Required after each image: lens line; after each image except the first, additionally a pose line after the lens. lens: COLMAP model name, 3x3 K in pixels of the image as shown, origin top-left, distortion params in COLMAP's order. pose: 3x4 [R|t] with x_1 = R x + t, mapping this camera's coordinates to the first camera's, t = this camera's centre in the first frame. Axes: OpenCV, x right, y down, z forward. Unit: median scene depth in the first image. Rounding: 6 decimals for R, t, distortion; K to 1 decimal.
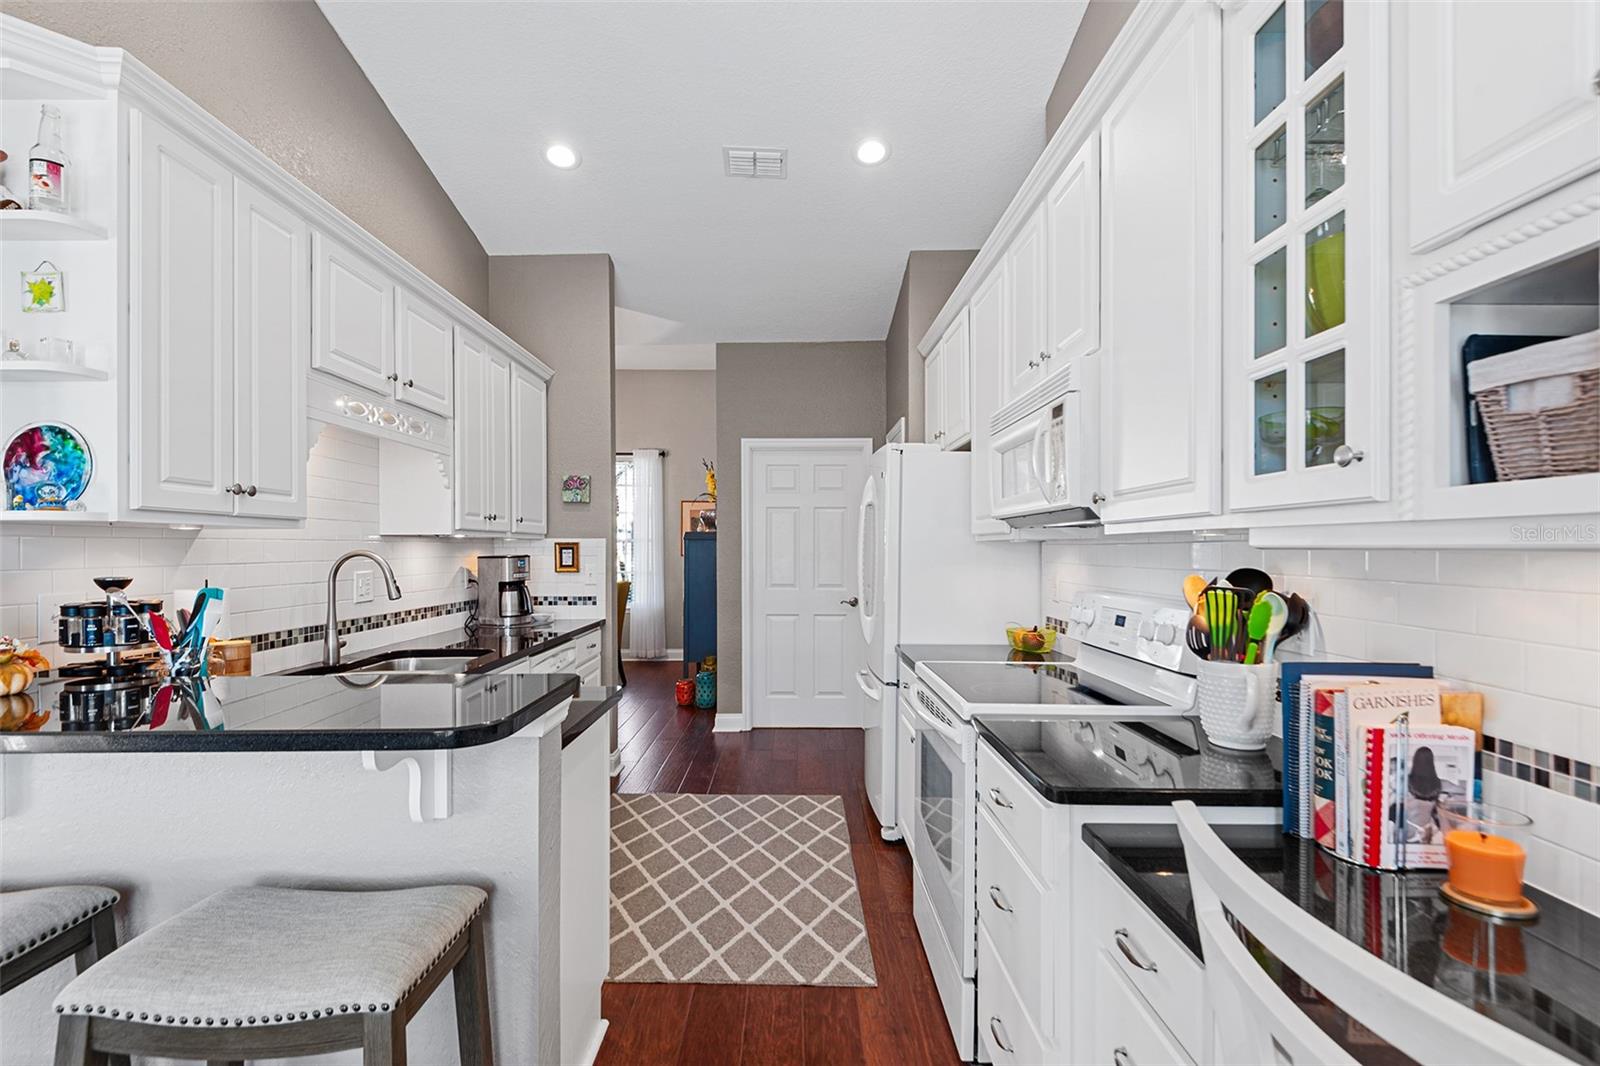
lens RADIAL K [[735.2, 0, 796.3], [0, 735.2, 540.8], [0, 0, 1]] dist [0.002030, 0.000516]
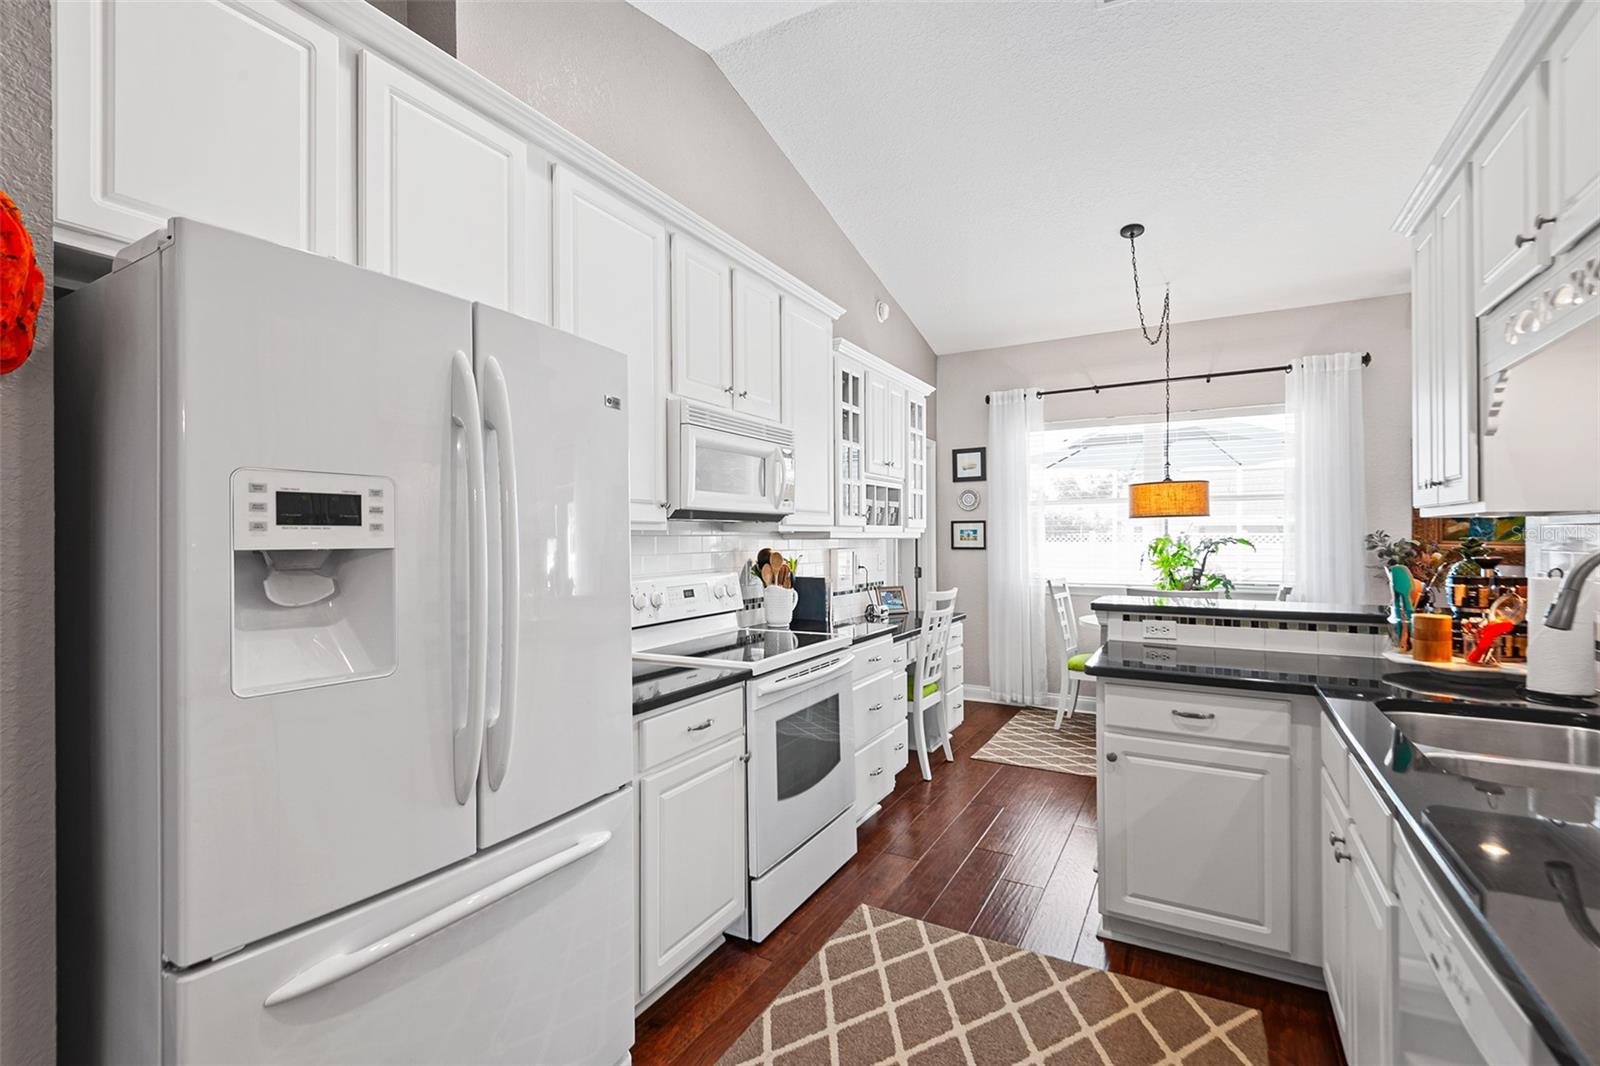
lens RADIAL K [[735.2, 0, 794.4], [0, 735.2, 537.0], [0, 0, 1]] dist [0.002030, 0.000516]
pose [[-0.873392, 0.008780, 0.486938, -0.348254], [0.003855, 0.999931, -0.011116, 0.019931], [-0.487002, -0.007831, -0.873366, 1.916980]]
